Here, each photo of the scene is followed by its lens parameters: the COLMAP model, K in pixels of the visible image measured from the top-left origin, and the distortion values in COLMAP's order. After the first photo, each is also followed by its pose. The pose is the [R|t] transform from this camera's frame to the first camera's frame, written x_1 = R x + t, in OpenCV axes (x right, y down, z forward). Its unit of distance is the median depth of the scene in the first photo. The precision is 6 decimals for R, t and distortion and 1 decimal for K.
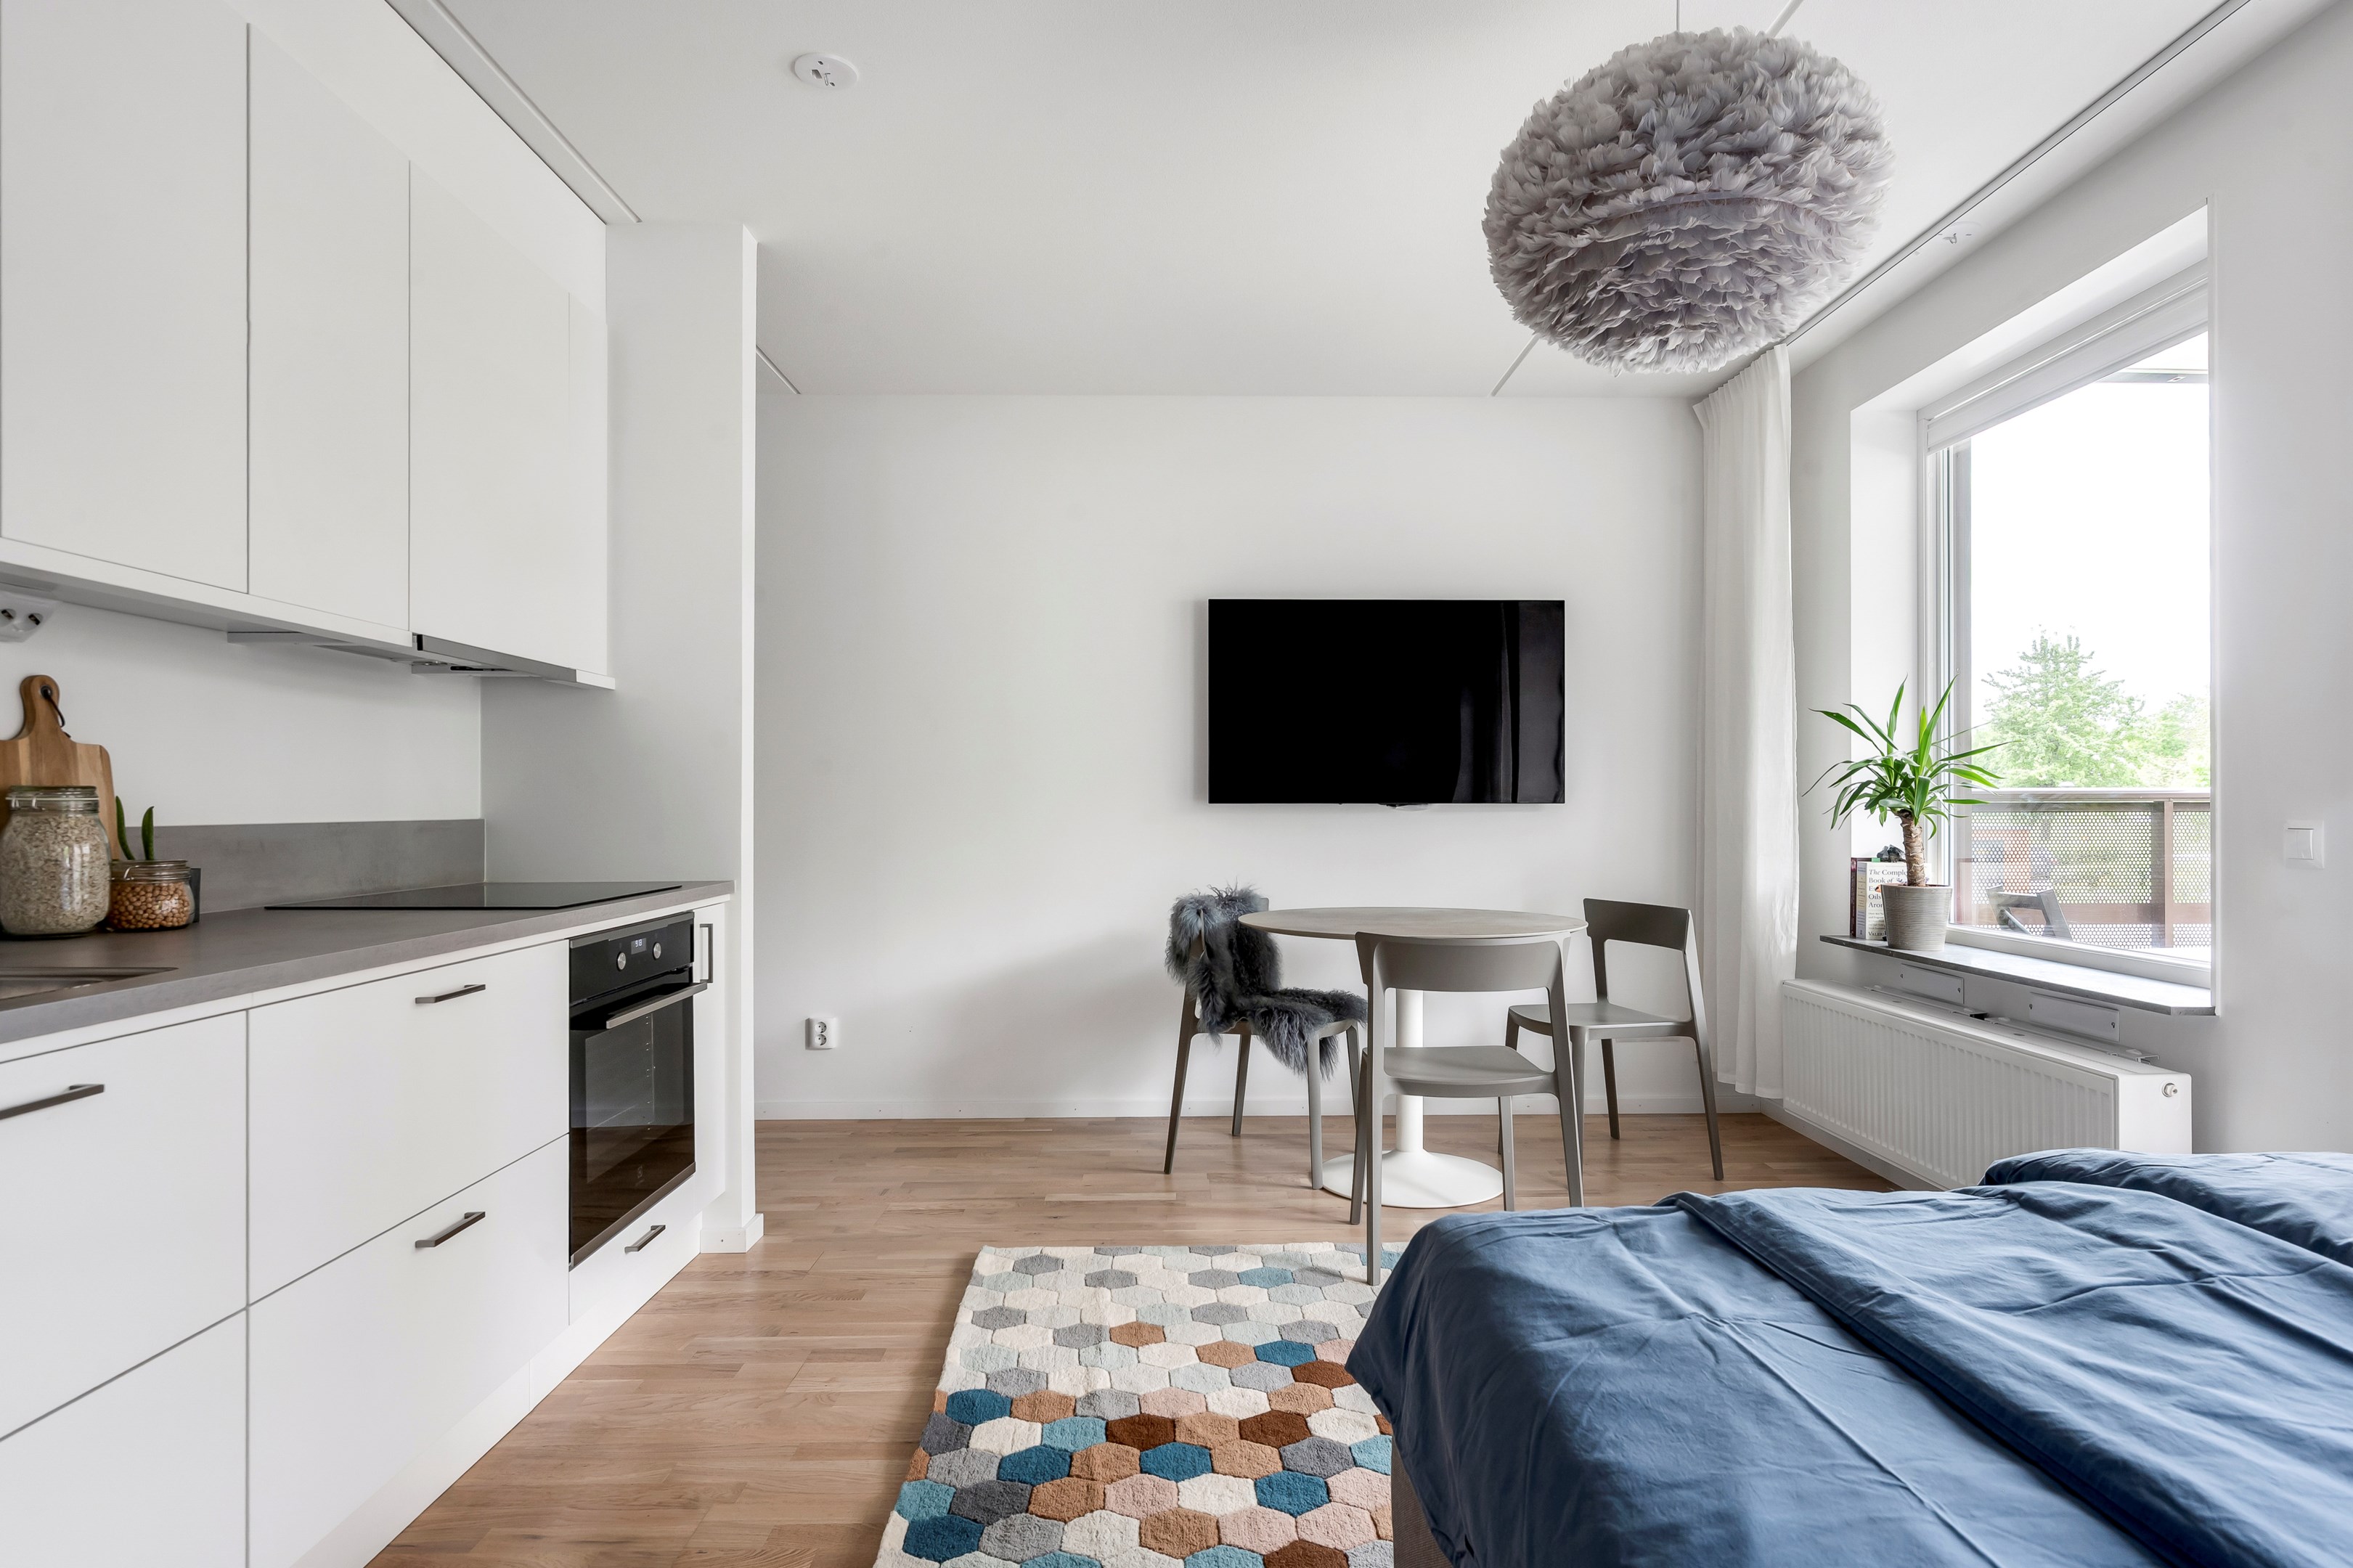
lens RADIAL K [[1269.1, 0, 1208.6], [0, 1269.1, 804.9], [0, 0, 1]] dist [0.000334, -0.001027]
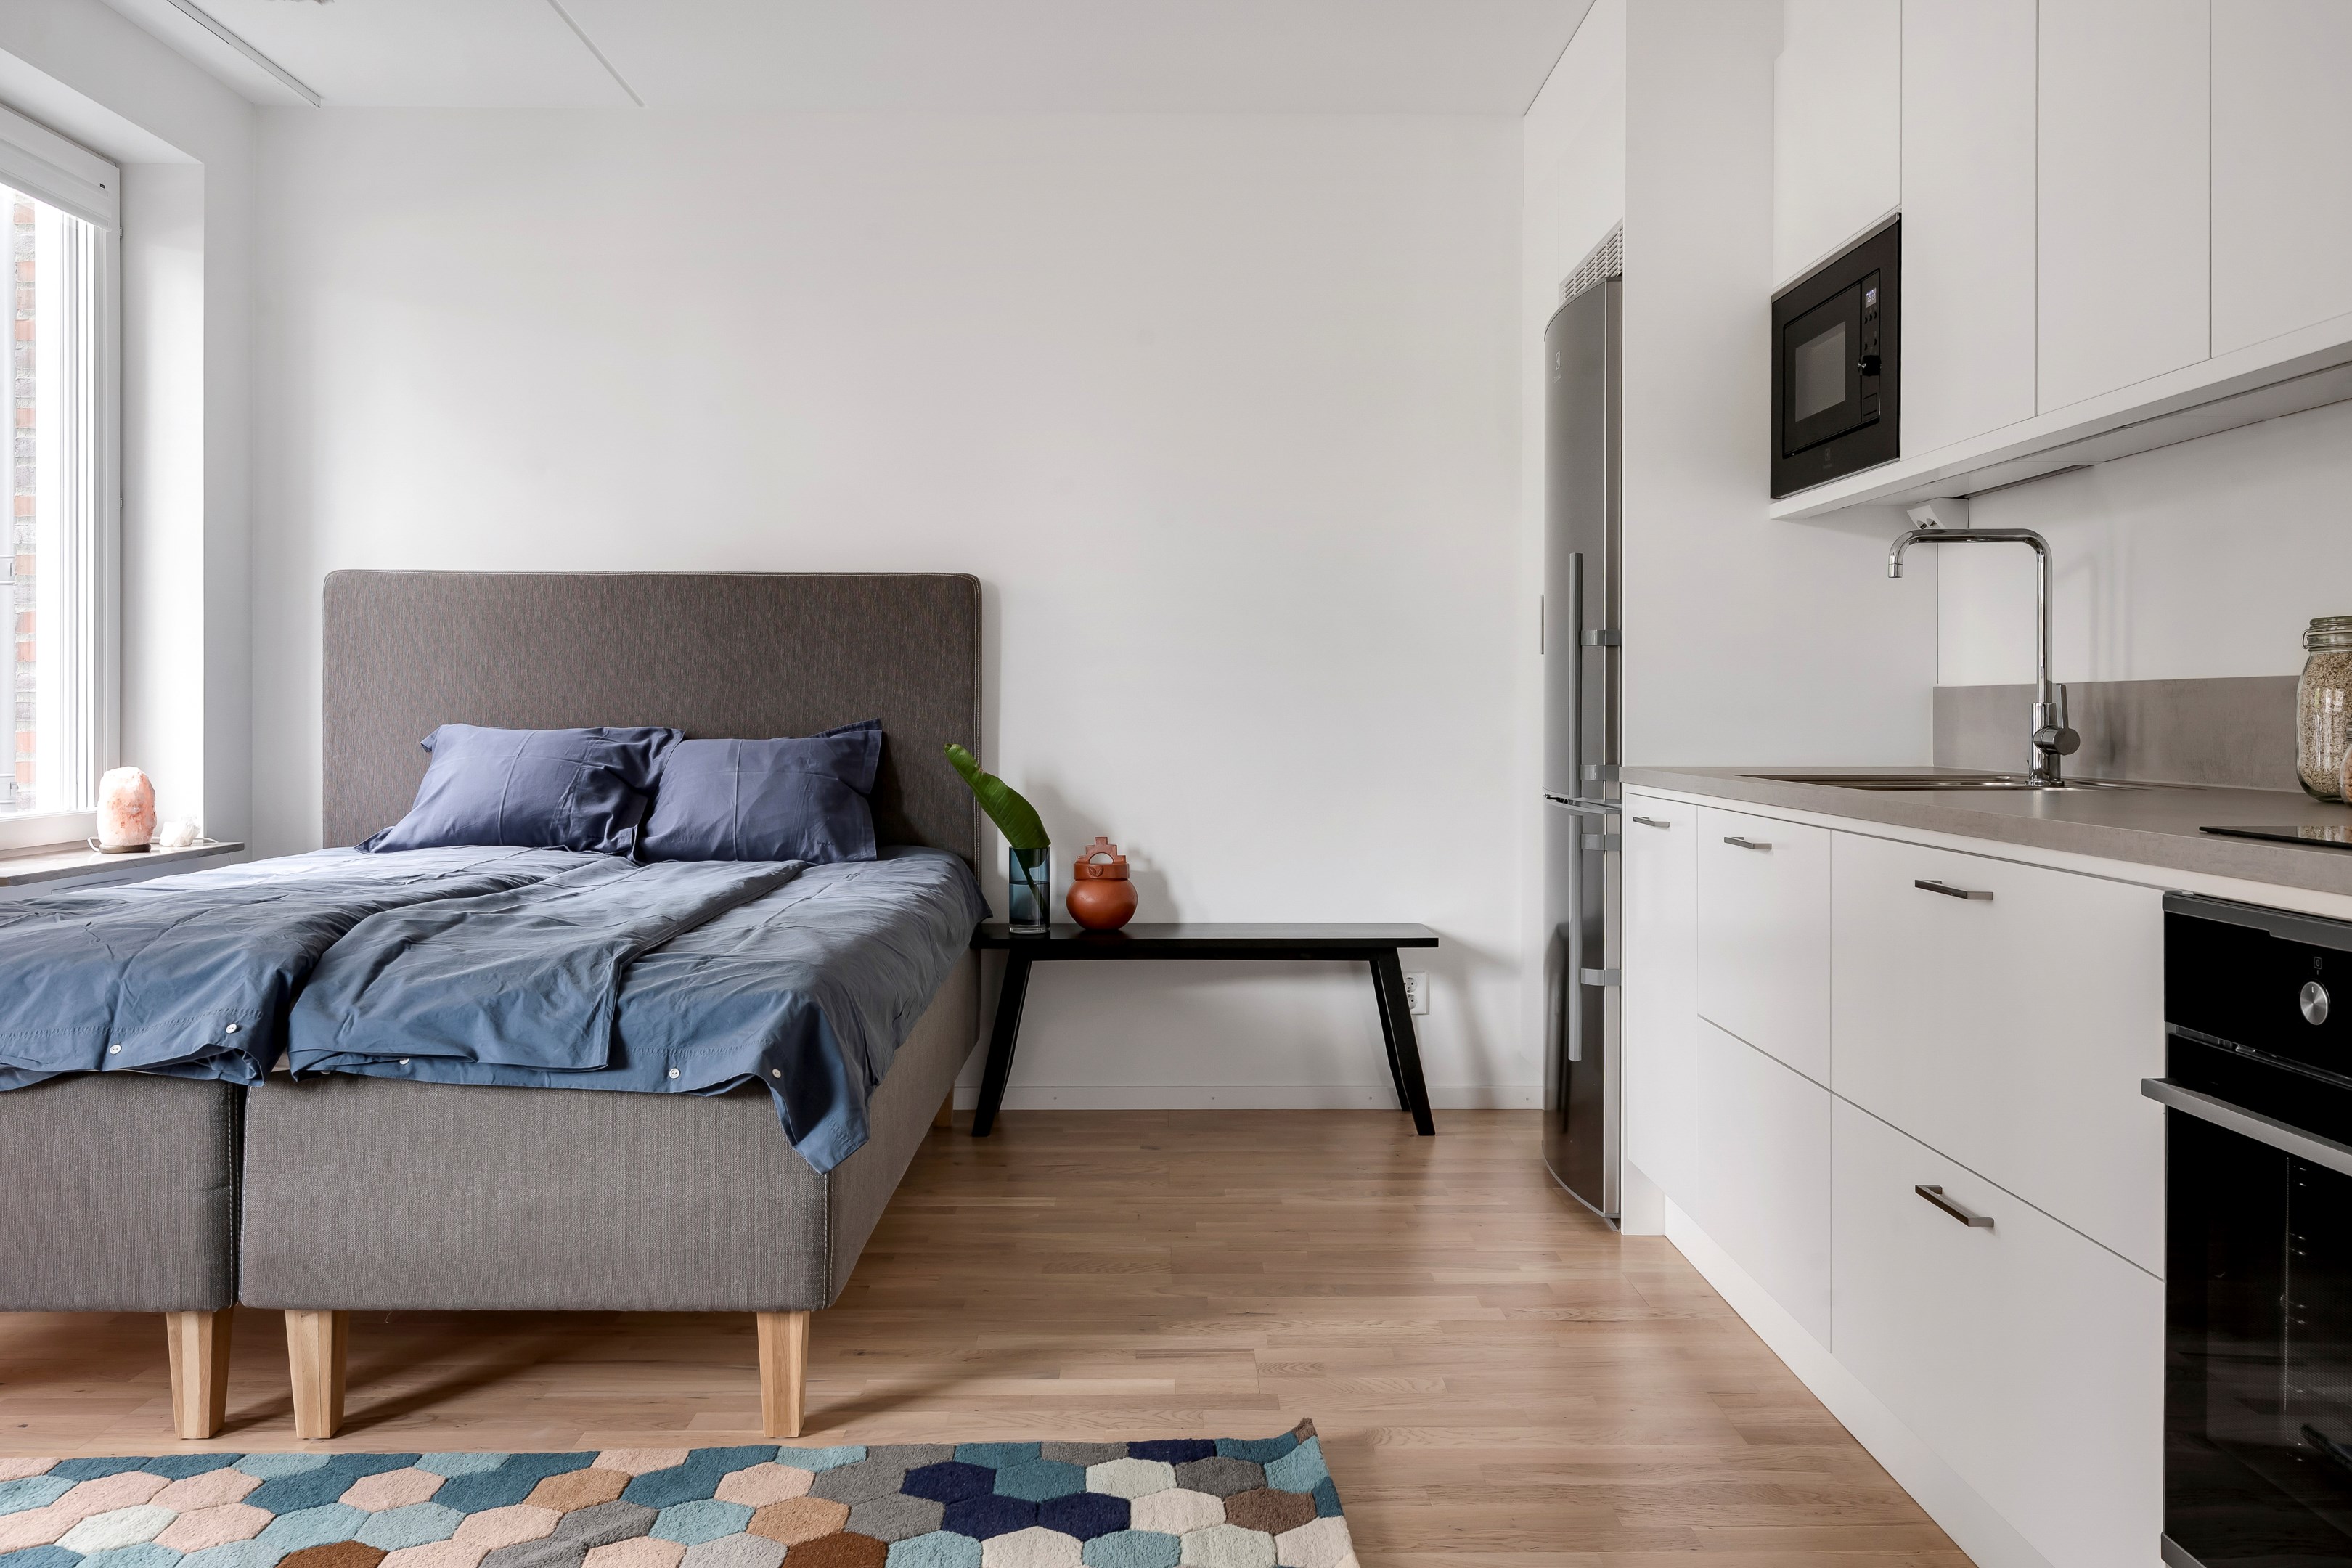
lens RADIAL K [[1803.1, 0, 1185.9], [0, 1803.1, 704.3], [0, 0, 1]] dist [0.002401, 0.001065]
pose [[-0.999950, -0.000714, 0.009999, -0.079217], [-0.000740, 0.999996, -0.002617, 0.021668], [-0.009997, -0.002625, -0.999947, 1.053415]]
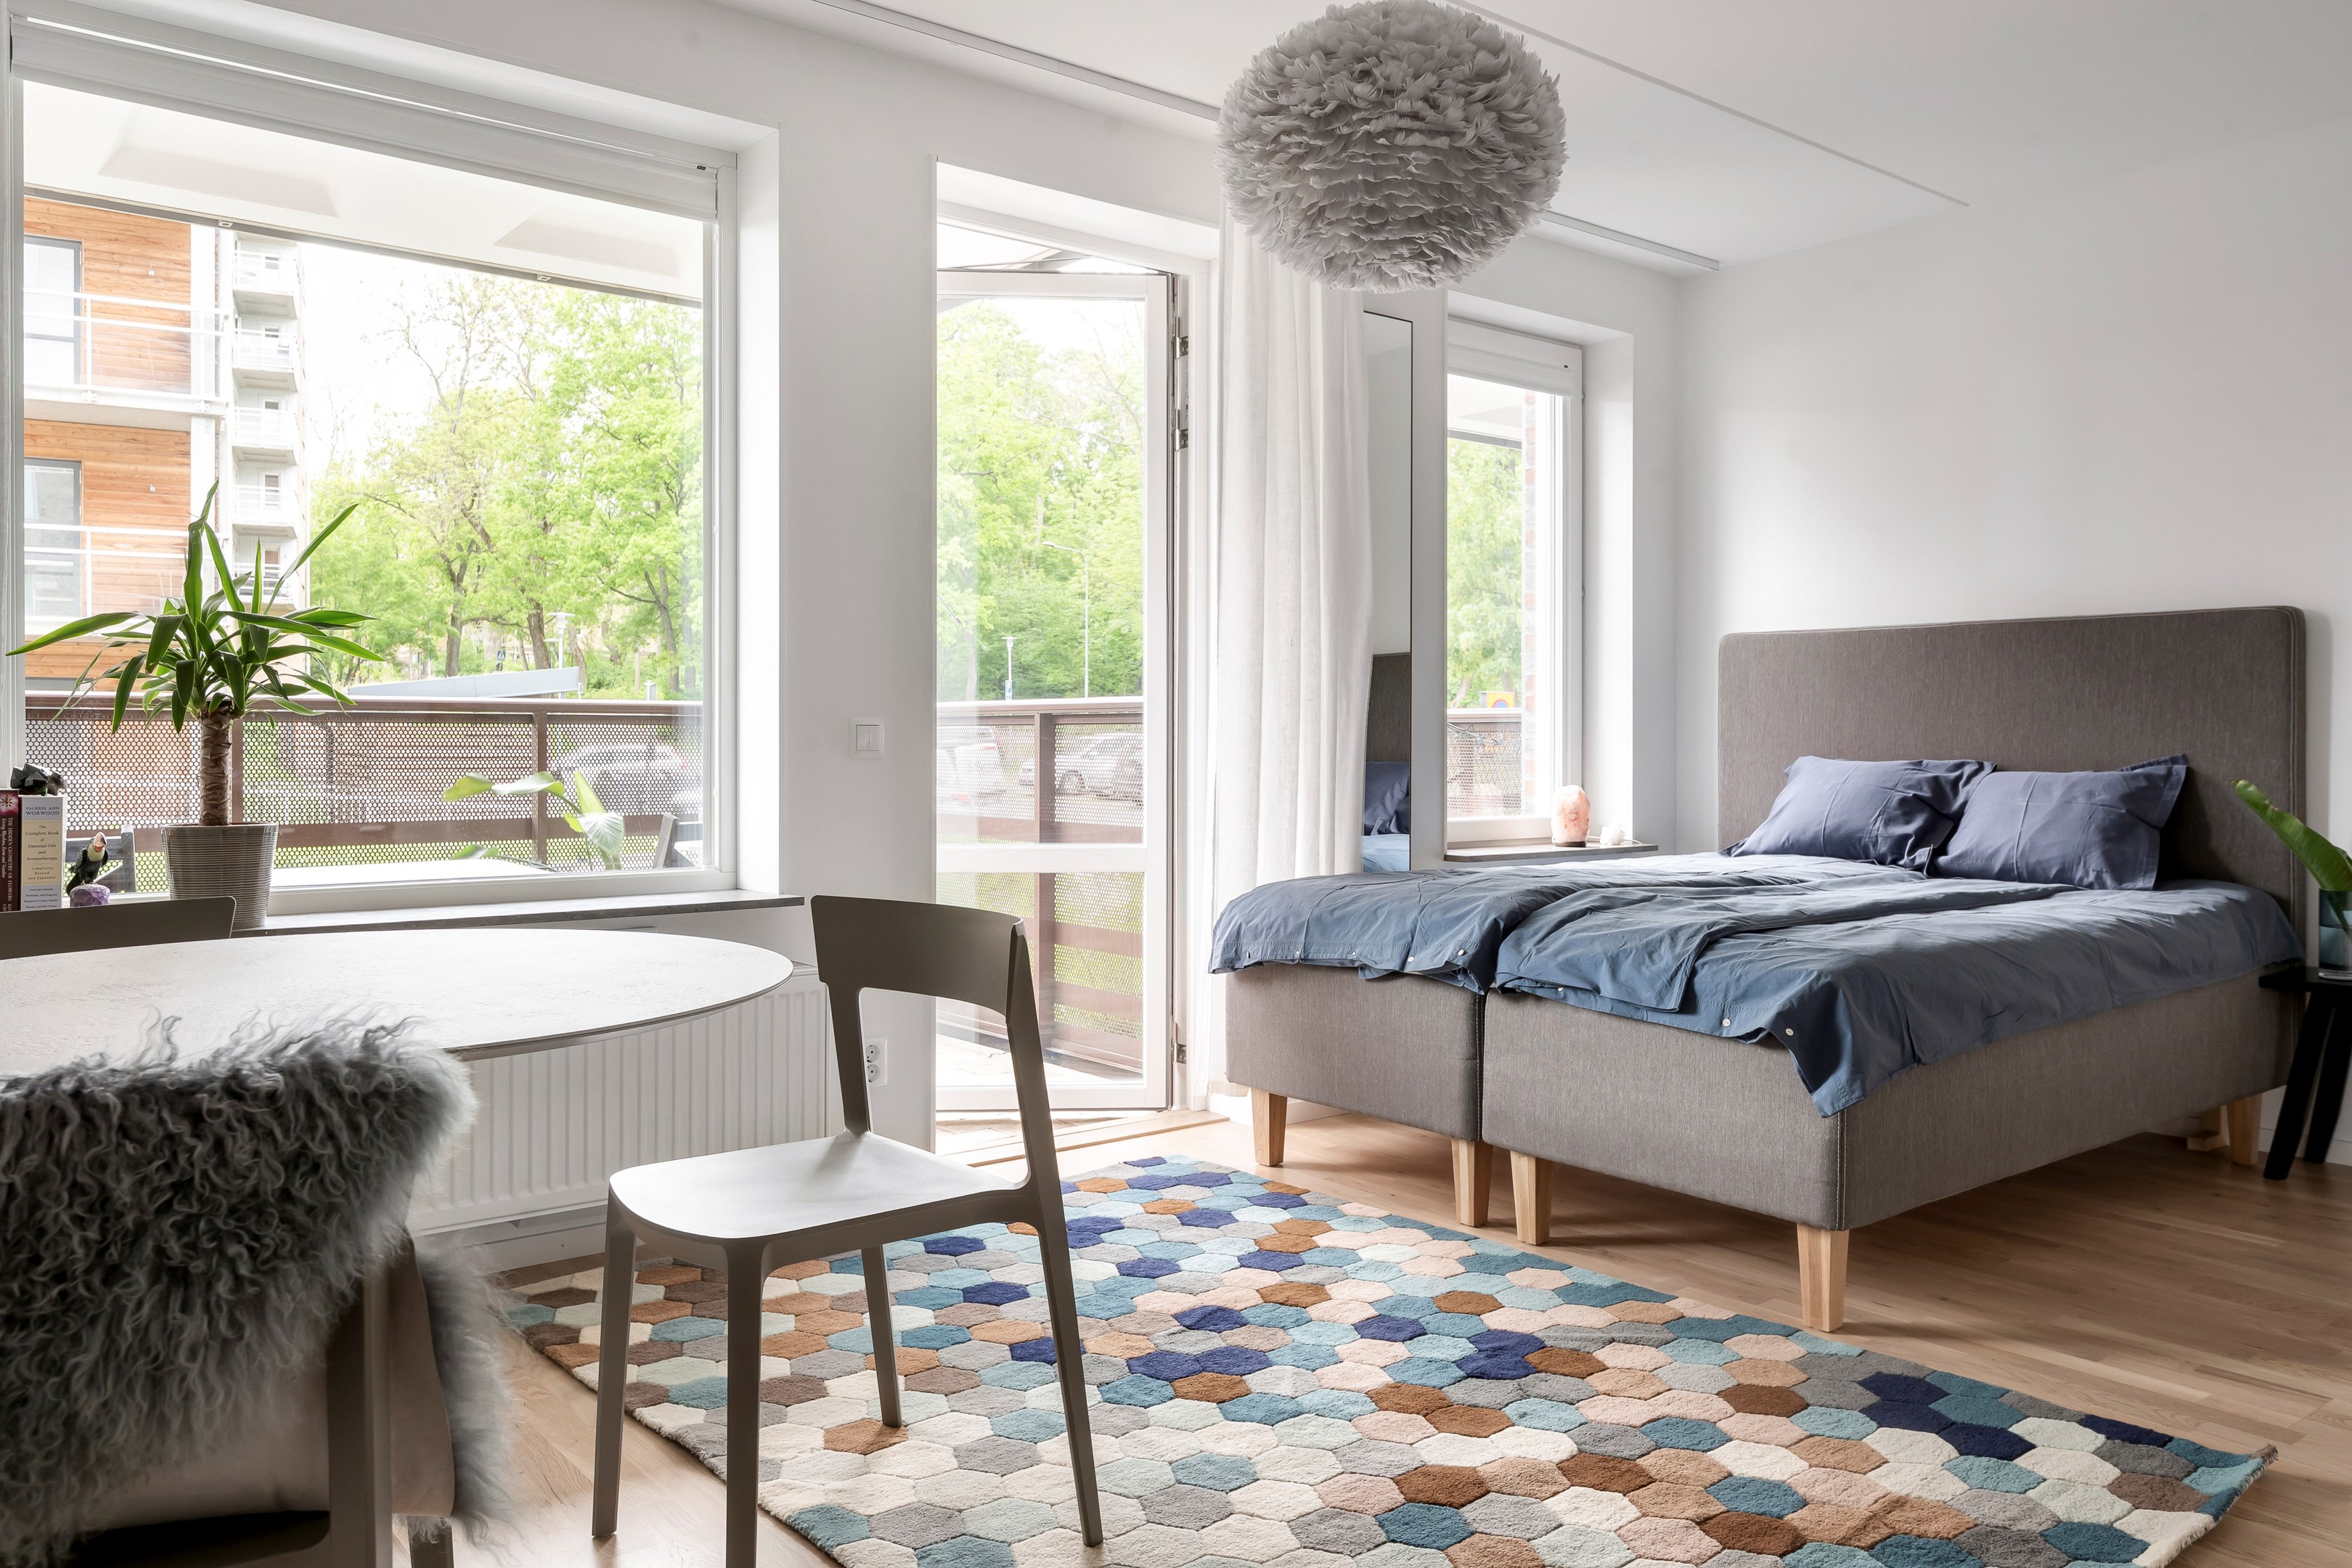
lens RADIAL K [[1720.2, 0, 1185.9], [0, 1720.2, 742.3], [0, 0, 1]] dist [-0.007481, 0.002842]
pose [[-0.604883, -0.001589, 0.796313, -0.379381], [-0.002123, 0.999998, 0.000383, 0.021366], [-0.796311, -0.001459, -0.604885, 1.097340]]
